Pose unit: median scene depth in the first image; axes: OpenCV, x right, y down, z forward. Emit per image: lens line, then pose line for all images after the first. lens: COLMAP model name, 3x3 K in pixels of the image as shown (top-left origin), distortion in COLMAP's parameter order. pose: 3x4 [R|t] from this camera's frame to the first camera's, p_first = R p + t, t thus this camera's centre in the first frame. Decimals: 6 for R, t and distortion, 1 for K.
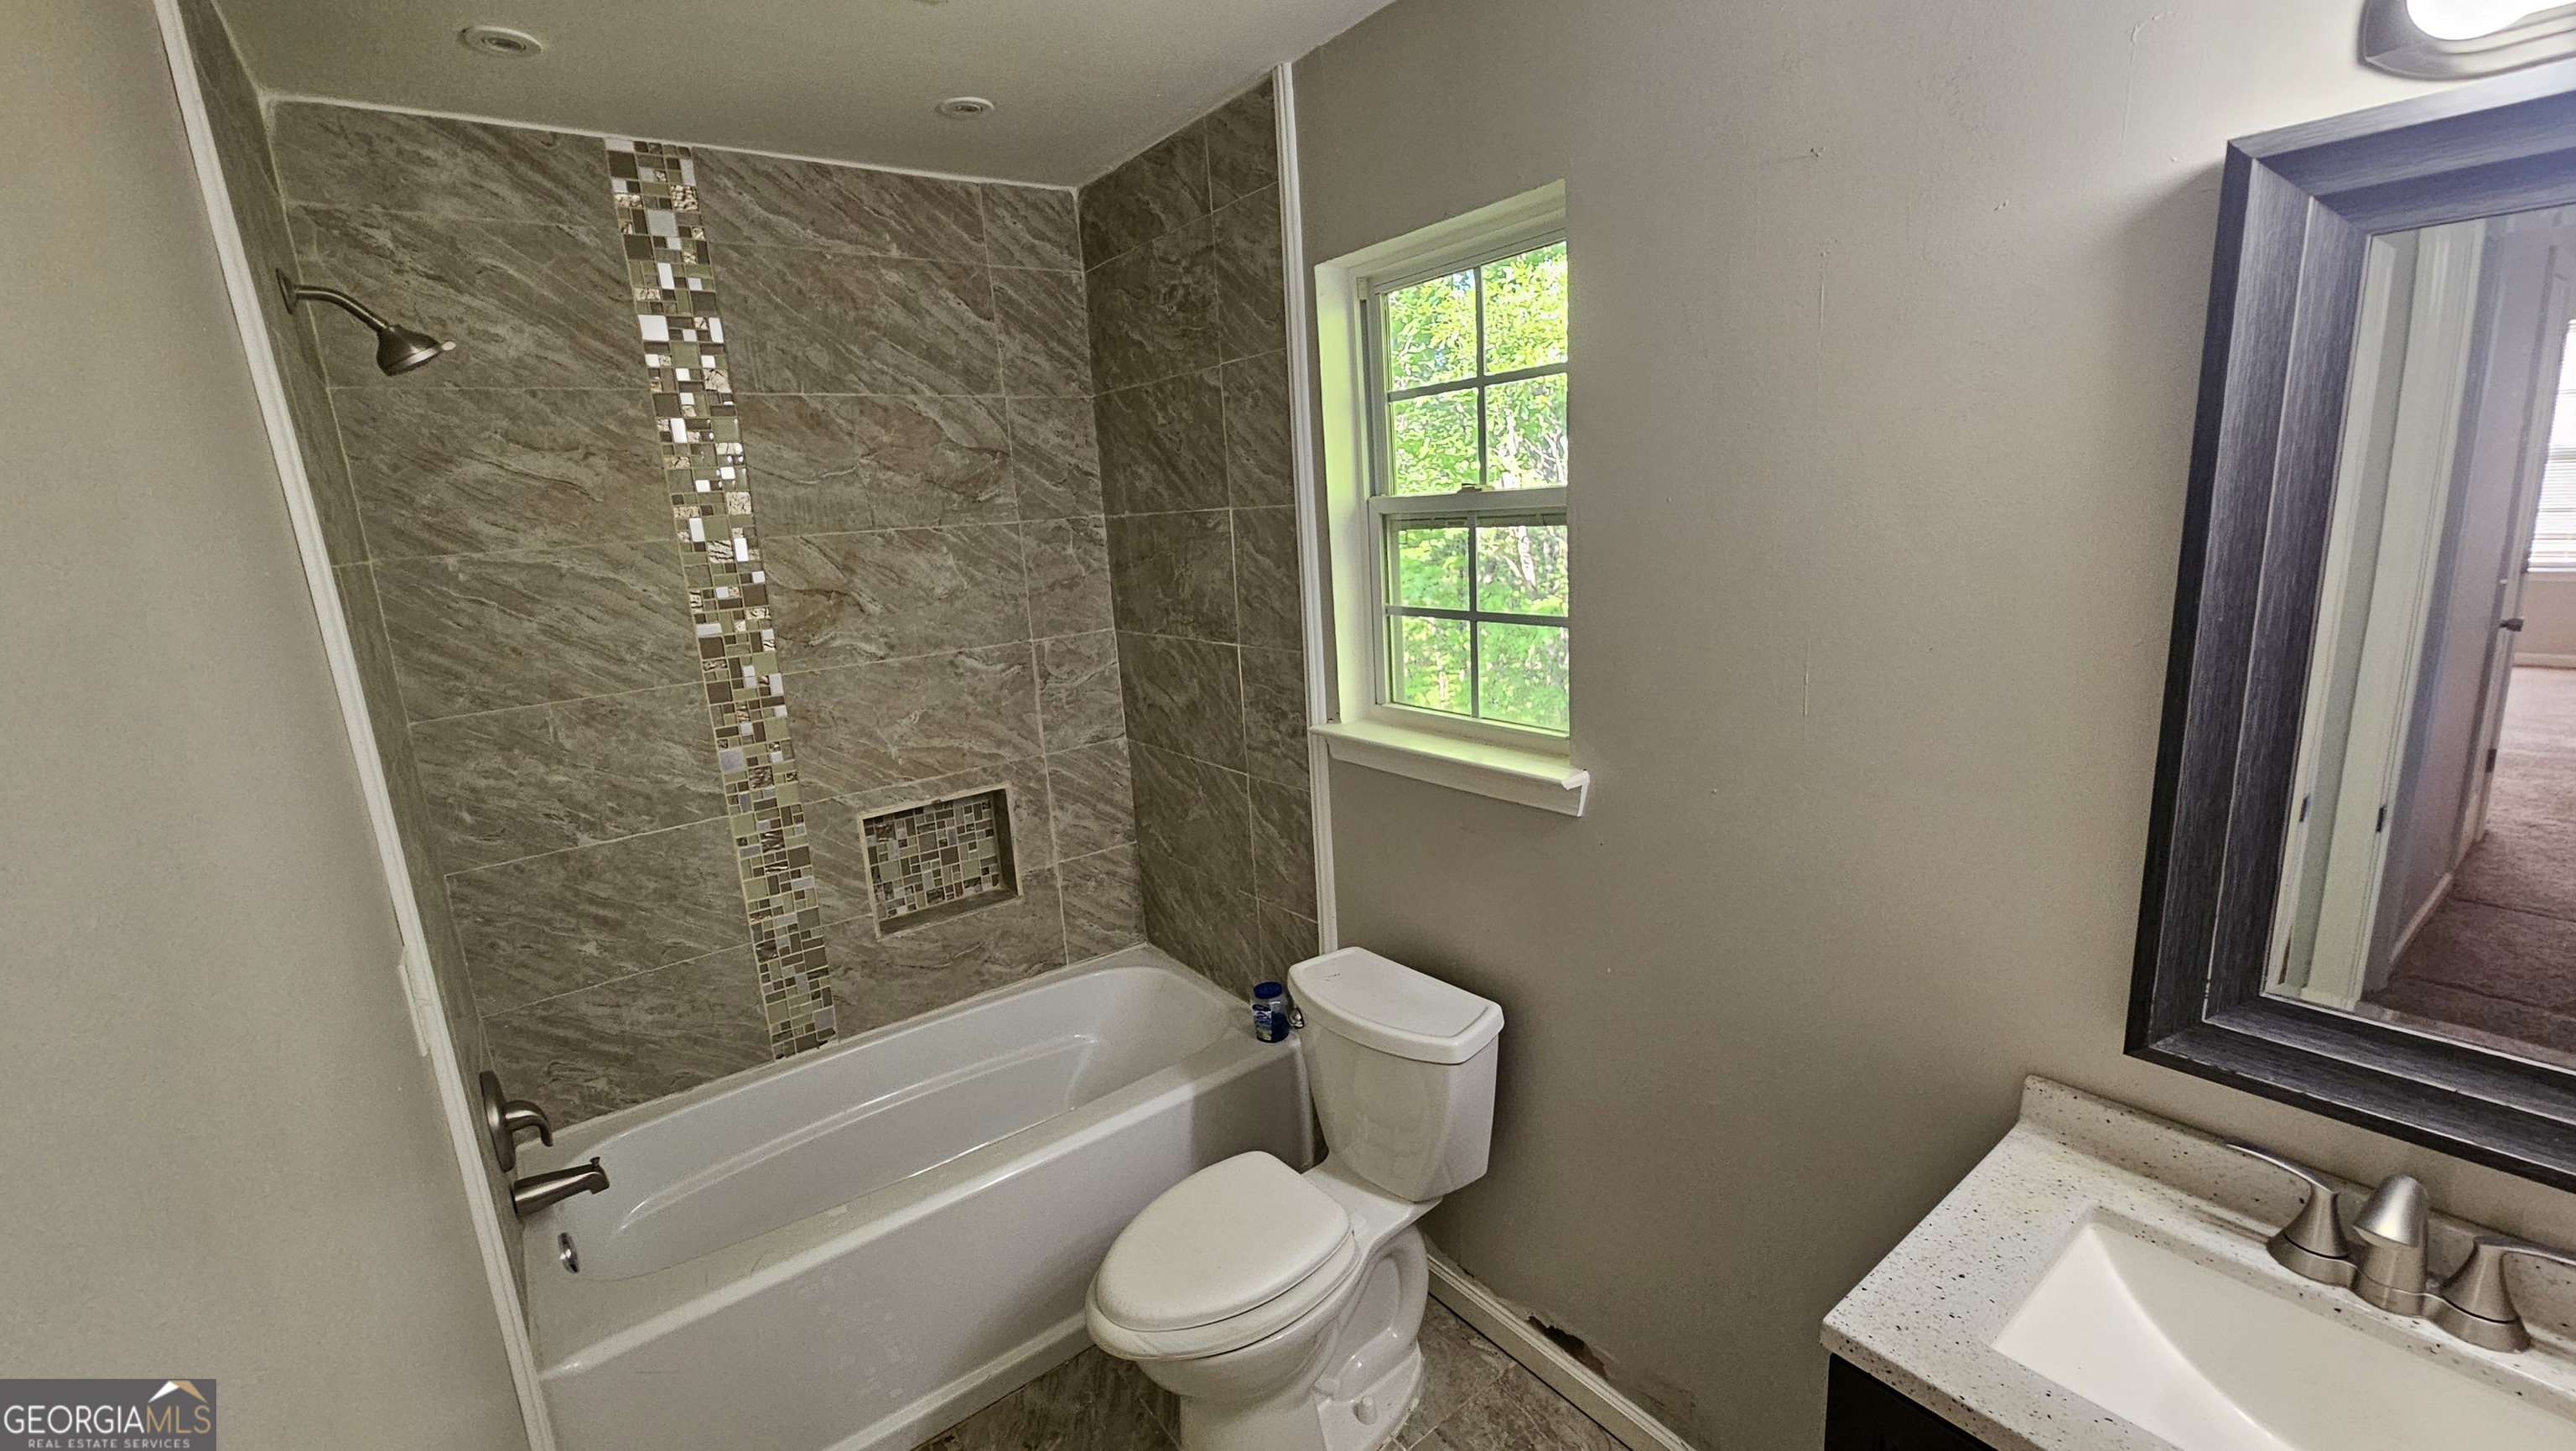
lens RADIAL K [[1054.1, 0, 1284.9], [0, 1054.1, 729.2], [0, 0, 1]] dist [0.000585, -0.000250]
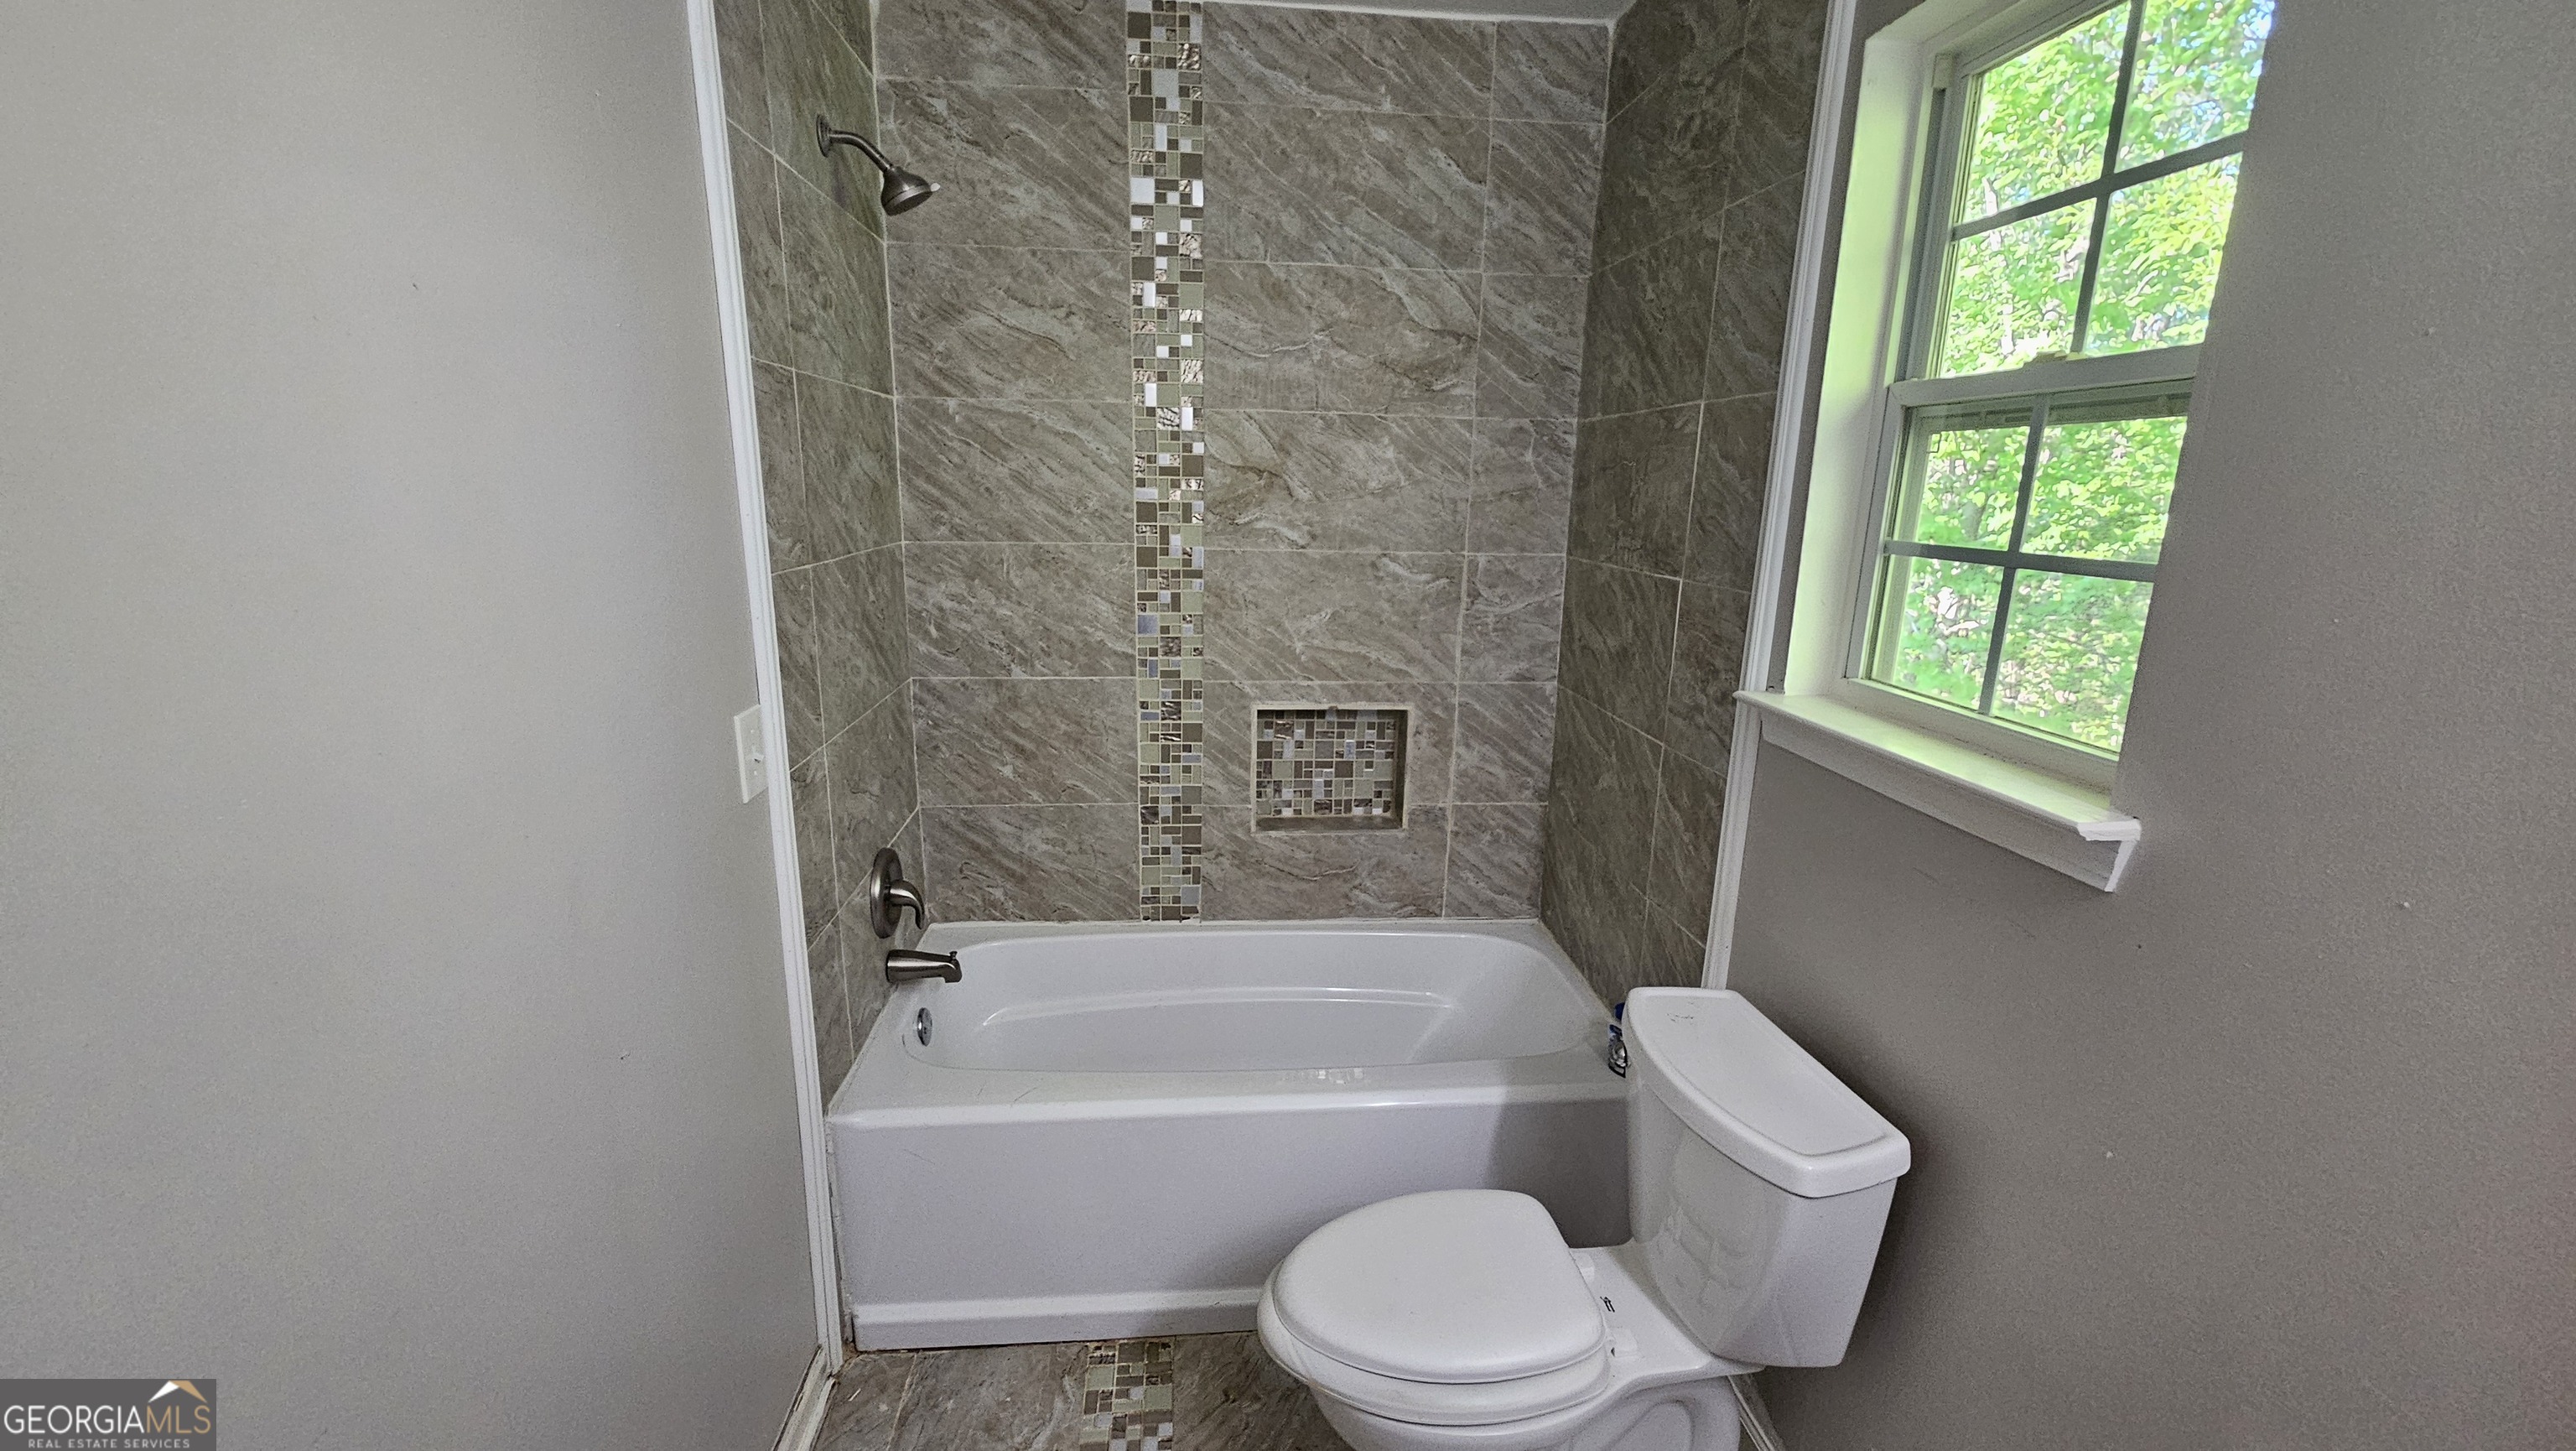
lens RADIAL K [[1054.1, 0, 1284.6], [0, 1054.1, 726.6], [0, 0, 1]] dist [0.000585, -0.000250]
pose [[0.850254, 0.199417, -0.487135, 0.114089], [-0.185192, 0.979619, 0.077785, 0.022607], [0.492718, 0.024077, 0.869856, 0.179662]]
